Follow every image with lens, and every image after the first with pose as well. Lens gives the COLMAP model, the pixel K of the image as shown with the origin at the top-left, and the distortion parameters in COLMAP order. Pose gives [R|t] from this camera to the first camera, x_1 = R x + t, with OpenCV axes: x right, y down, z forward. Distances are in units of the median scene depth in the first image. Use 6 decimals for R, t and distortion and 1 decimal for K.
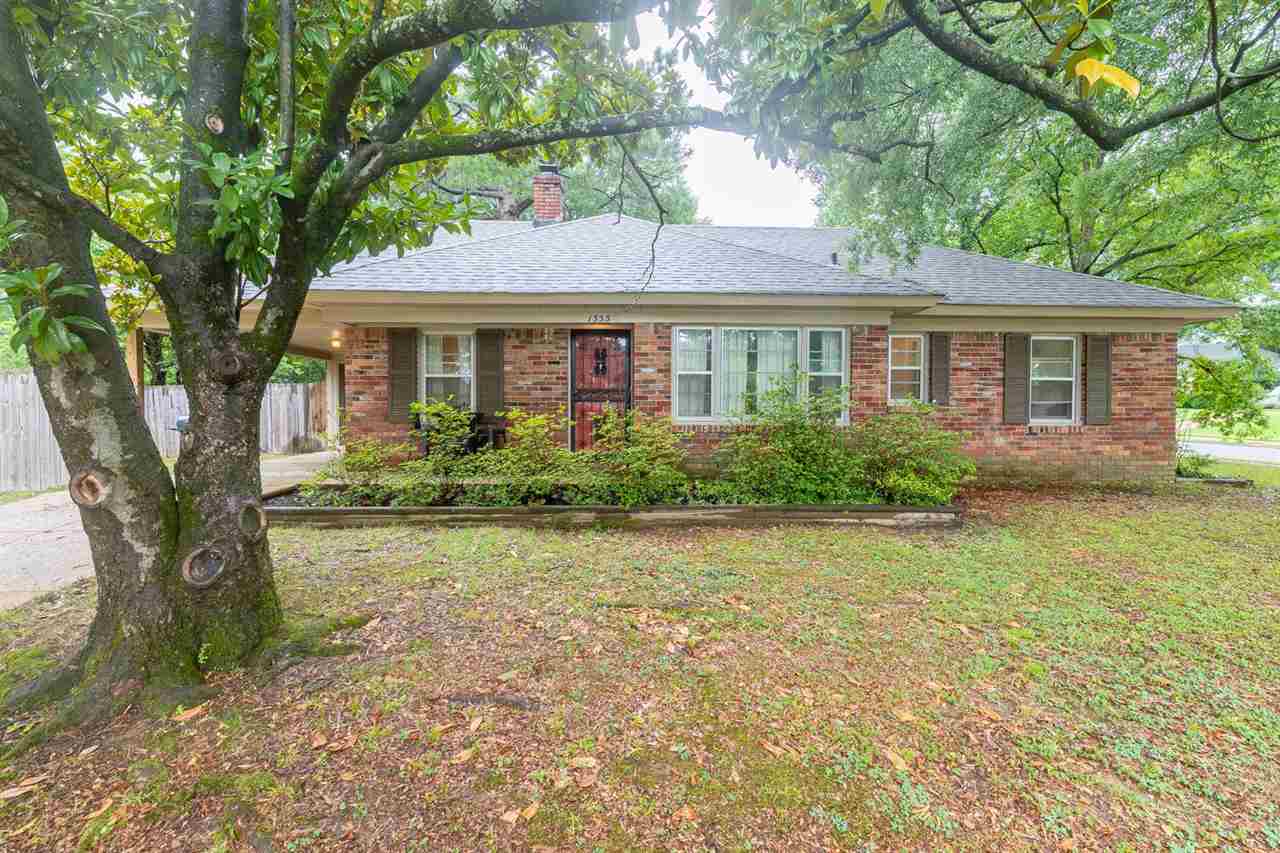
lens RADIAL K [[559.6, 0, 649.4], [0, 559.6, 420.6], [0, 0, 1]] dist [0.018003, 0.000384]
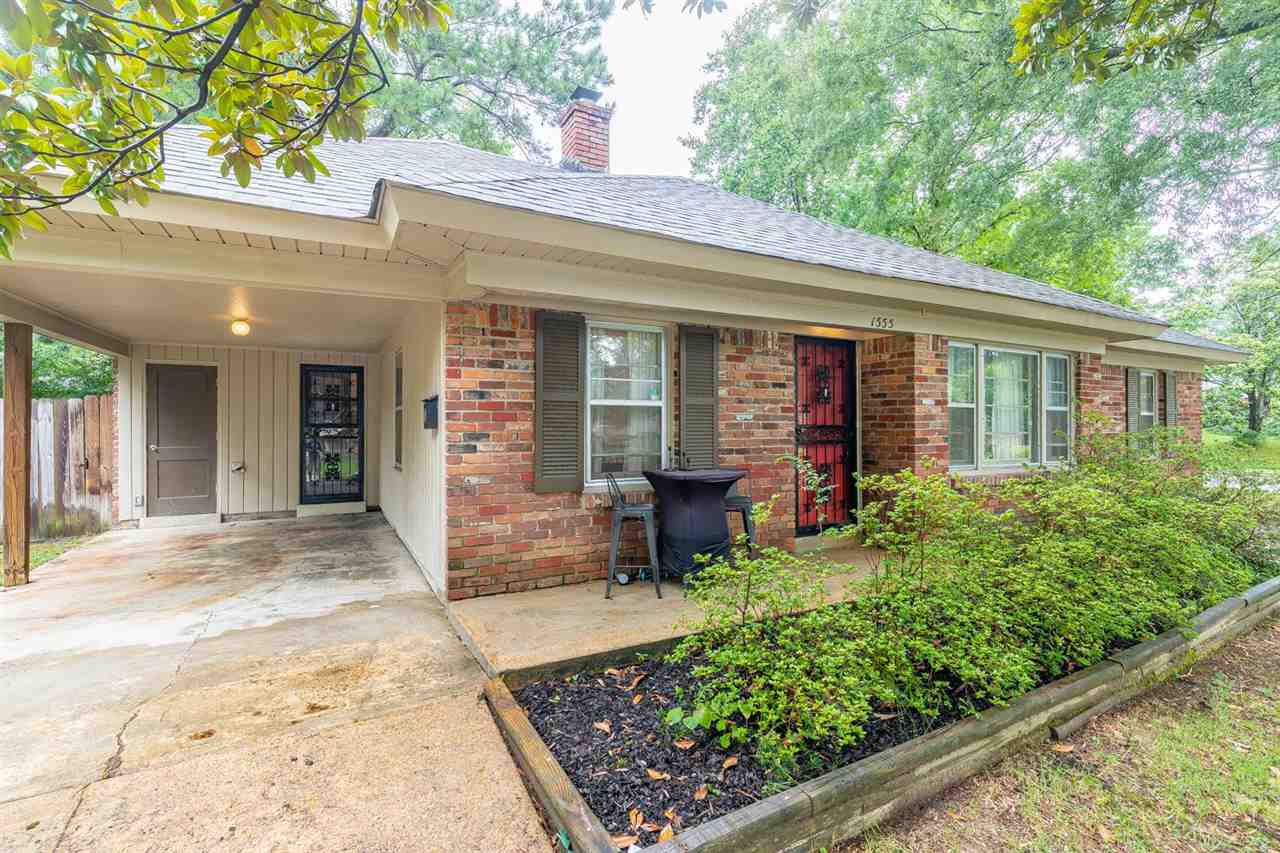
lens RADIAL K [[559.6, 0, 635.9], [0, 559.6, 426.9], [0, 0, 1]] dist [0.018003, 0.000384]
pose [[0.893807, -0.004946, 0.448424, -0.584708], [0.009190, 0.999931, -0.007289, -0.050806], [-0.448357, 0.010636, 0.893791, 0.482304]]
